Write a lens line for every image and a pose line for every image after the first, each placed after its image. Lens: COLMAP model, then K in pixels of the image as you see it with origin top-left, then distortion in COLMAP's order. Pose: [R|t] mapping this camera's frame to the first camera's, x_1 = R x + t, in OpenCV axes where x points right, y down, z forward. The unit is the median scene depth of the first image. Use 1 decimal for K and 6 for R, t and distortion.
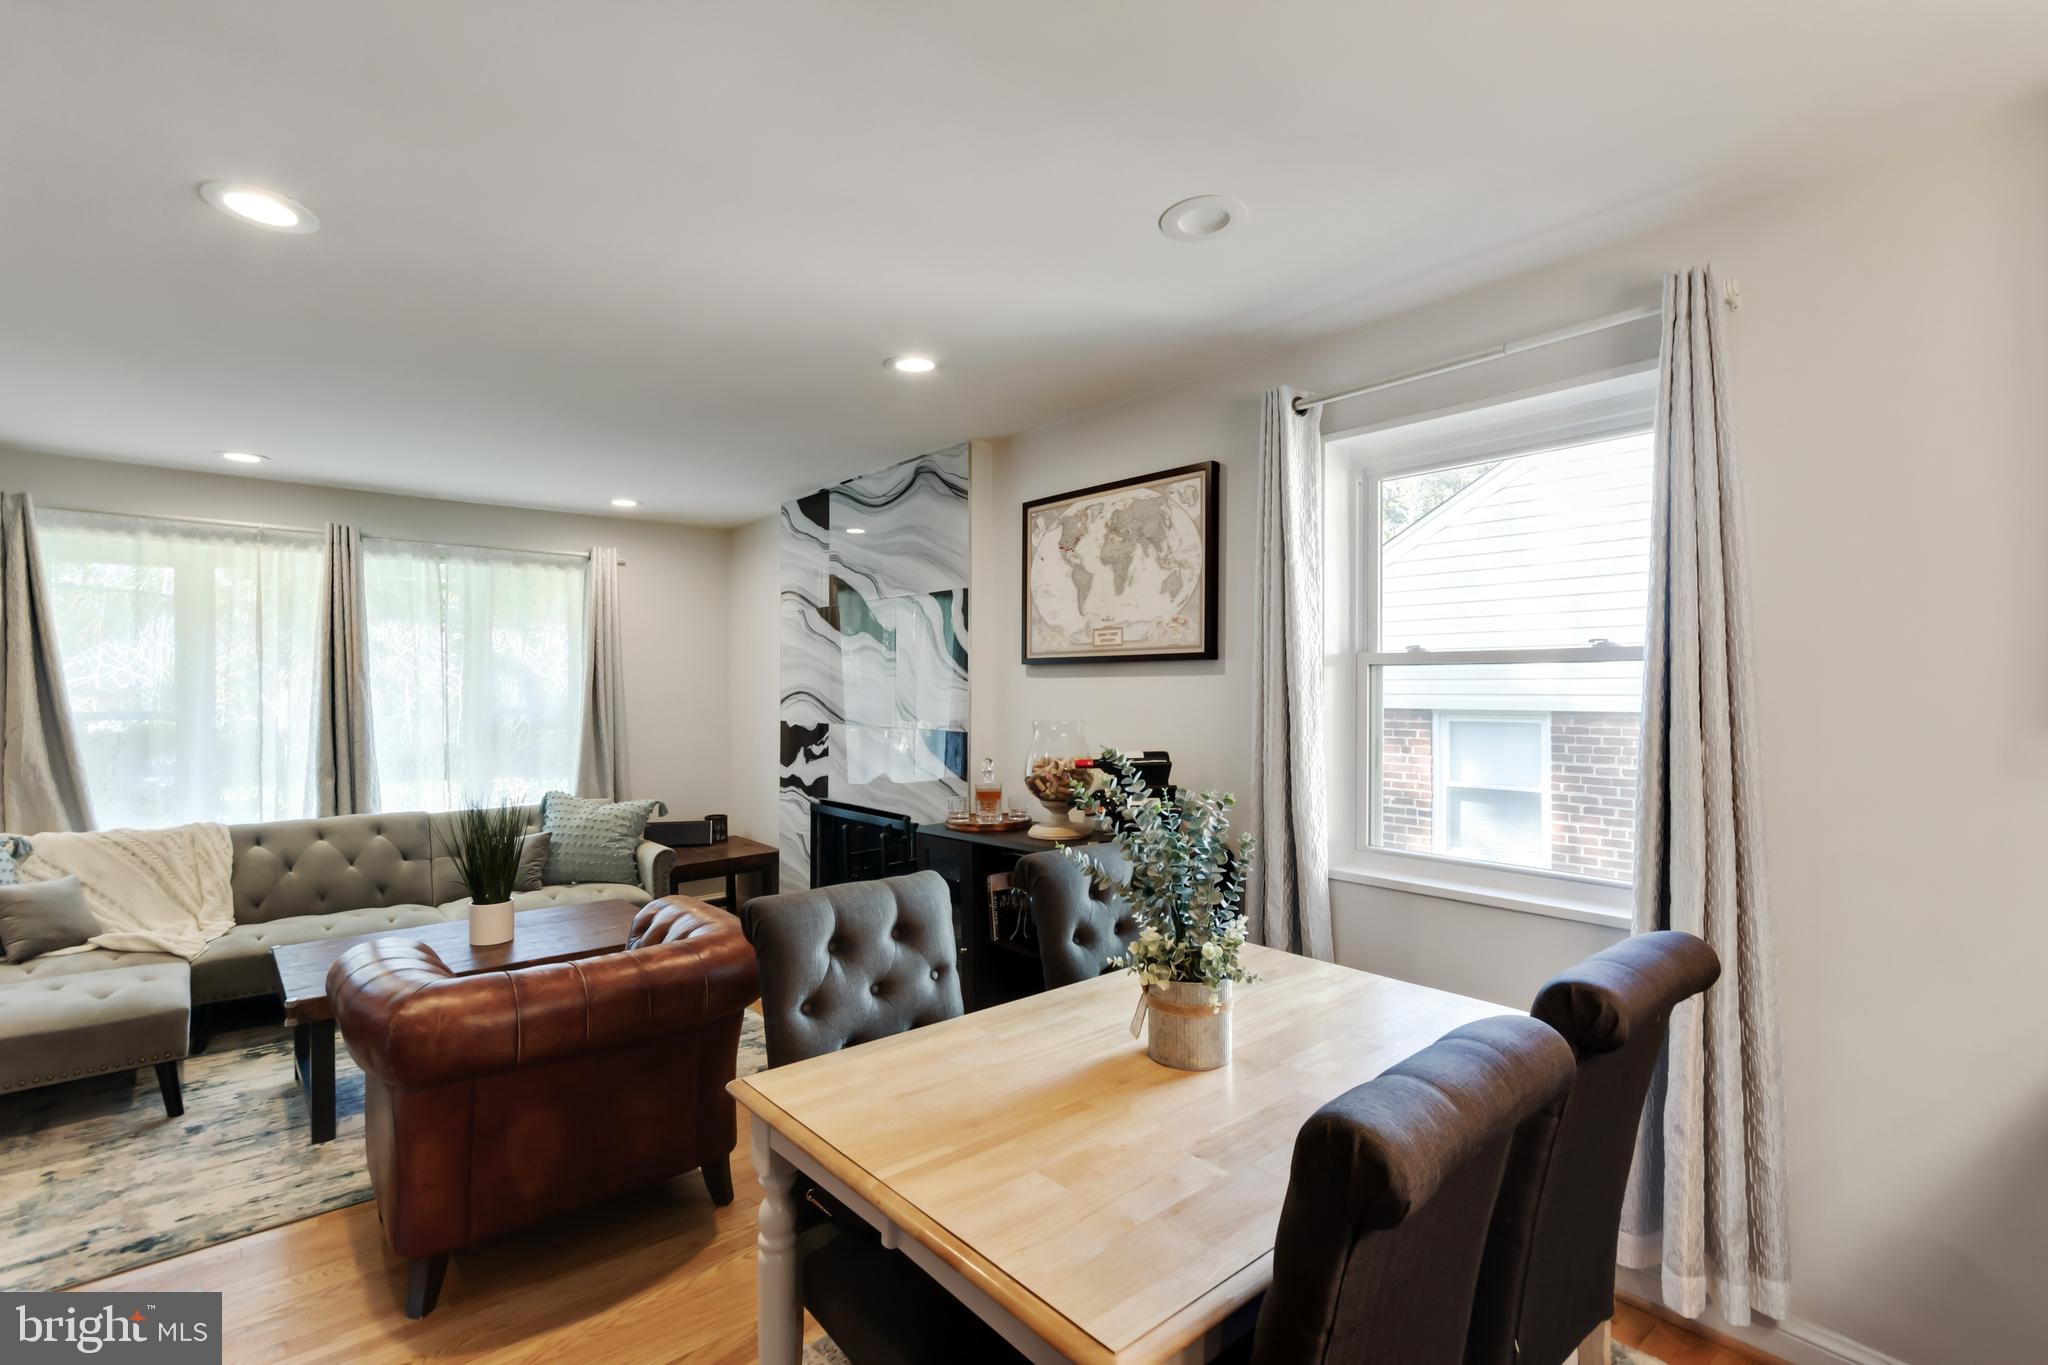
lens RADIAL K [[956.3, 0, 1031.0], [0, 956.3, 679.7], [0, 0, 1]] dist [-0.002731, 0.003390]
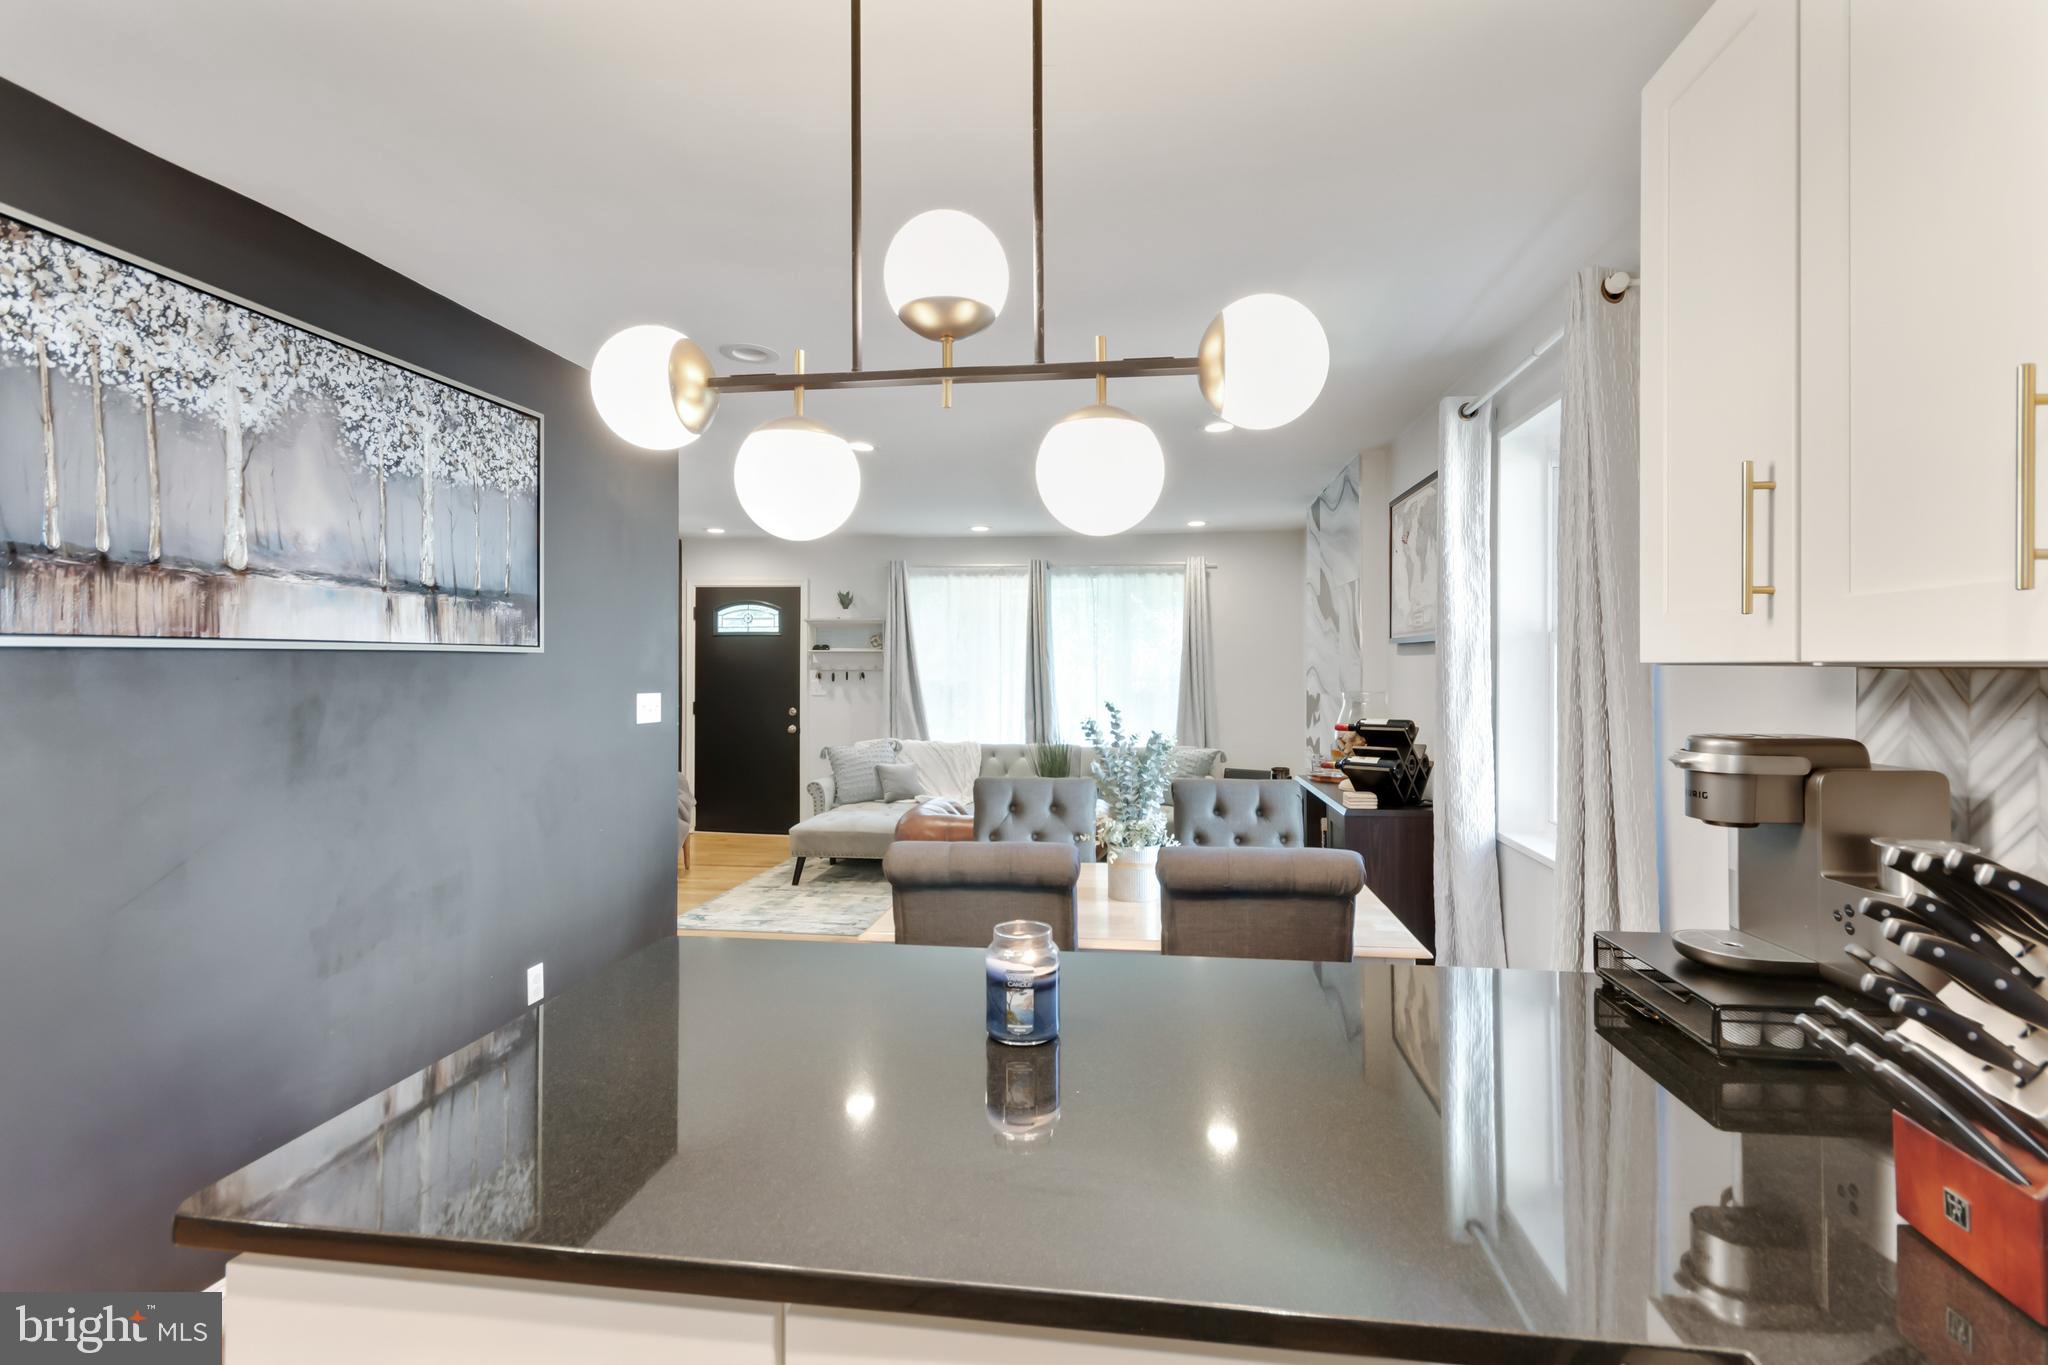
lens RADIAL K [[956.3, 0, 1036.1], [0, 956.3, 657.0], [0, 0, 1]] dist [-0.002731, 0.003390]
pose [[0.673076, -0.003113, -0.739566, 0.582982], [0.006195, 0.999980, 0.001429, -0.004511], [0.739547, -0.005544, 0.673082, -0.090423]]
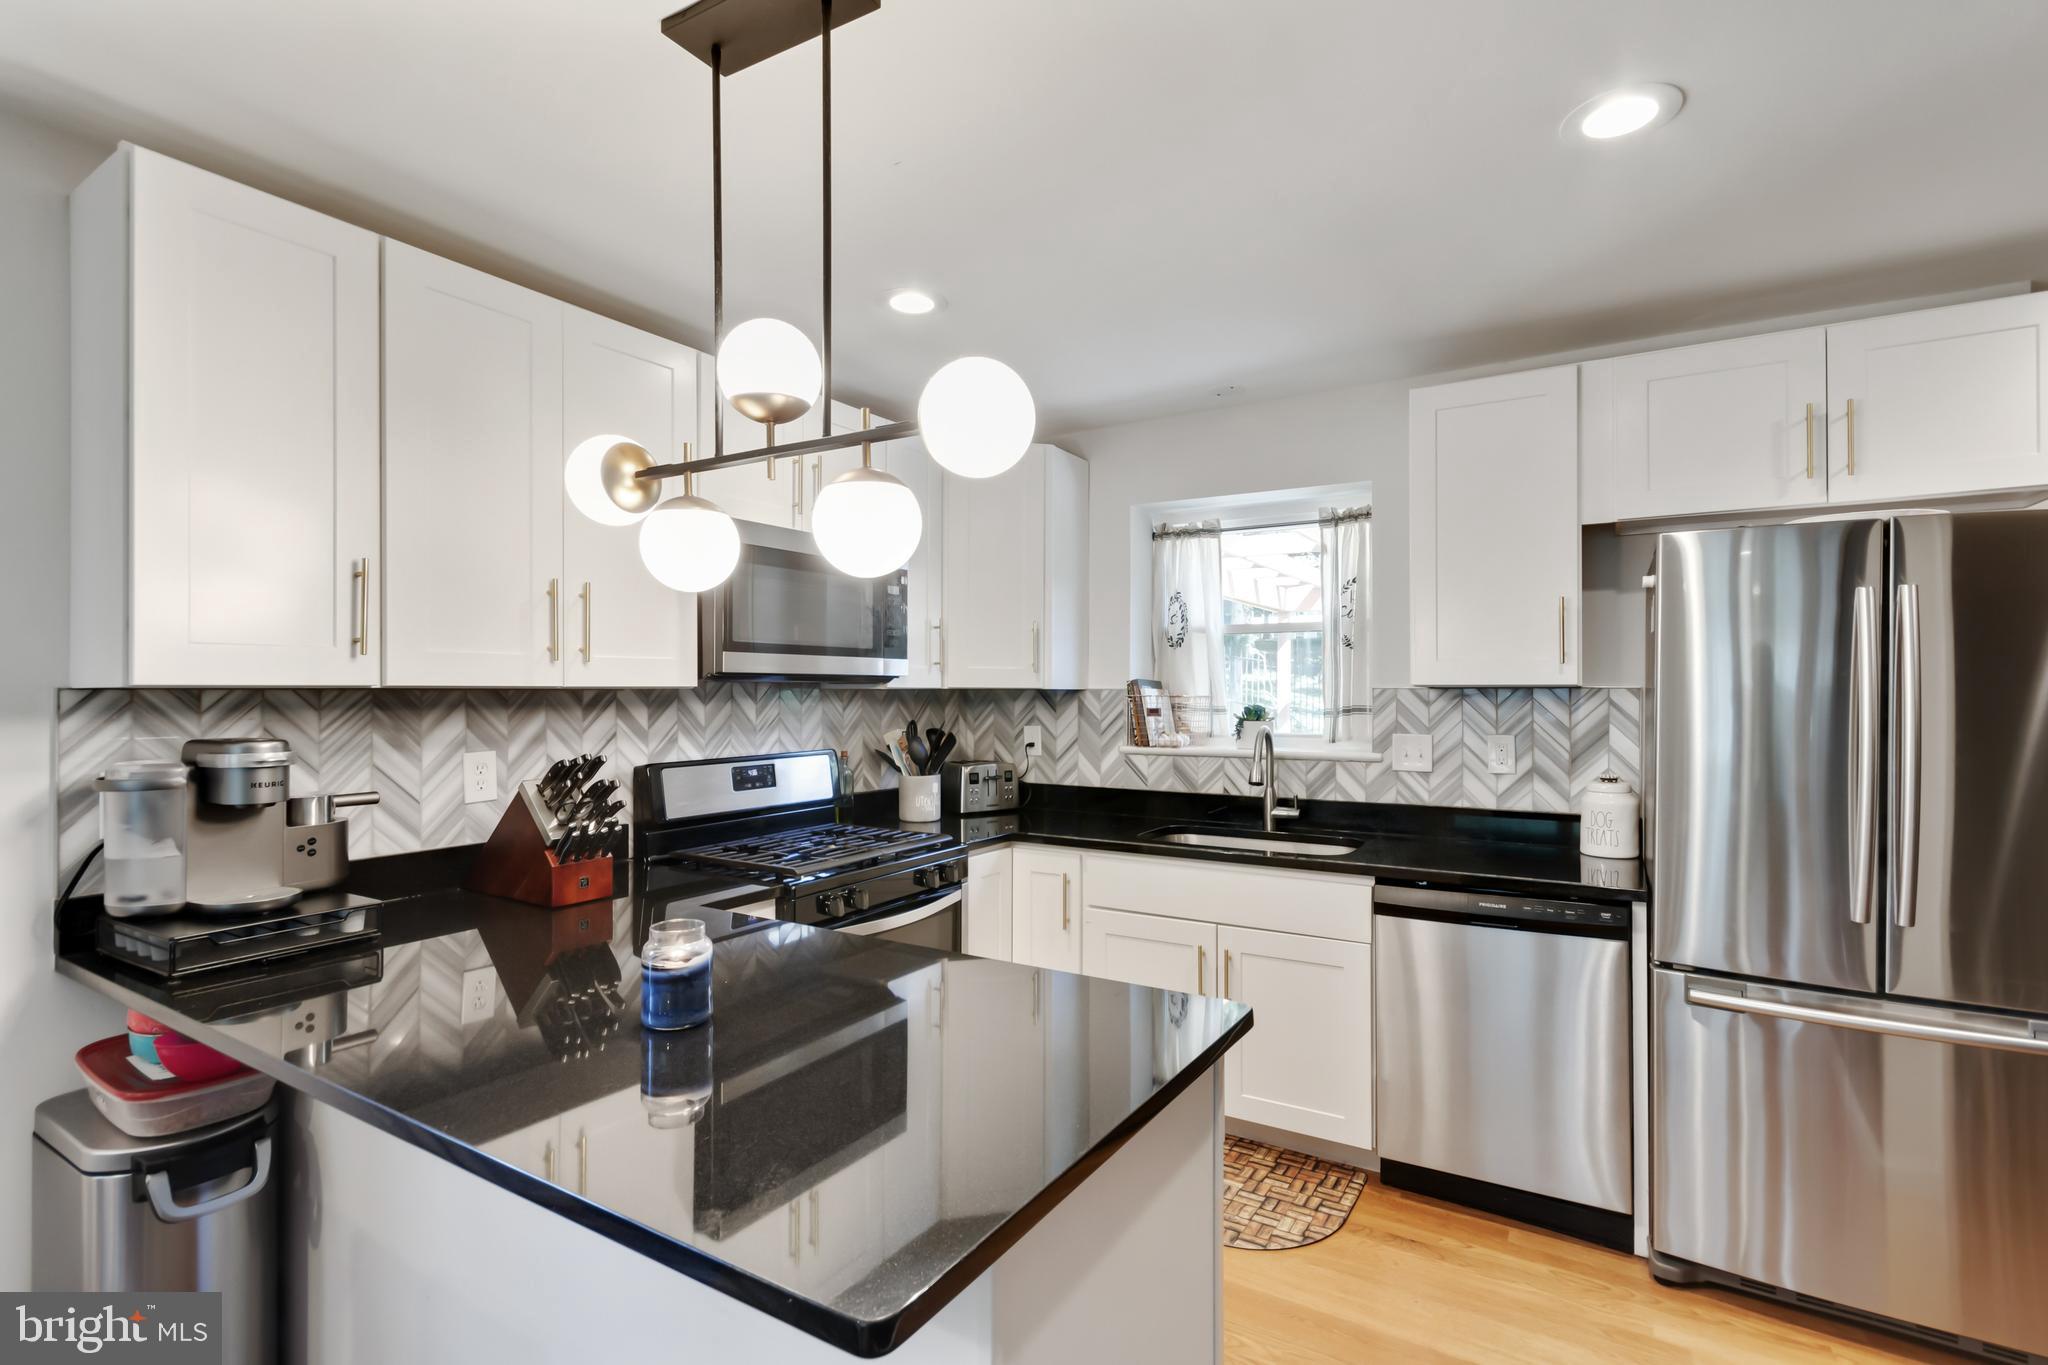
lens RADIAL K [[956.3, 0, 1028.0], [0, 956.3, 687.3], [0, 0, 1]] dist [-0.002731, 0.003390]
pose [[-0.302193, 0.004135, 0.953238, -0.080383], [-0.012782, 0.999883, -0.008389, -0.000310], [-0.953161, -0.014720, -0.302104, 0.117767]]
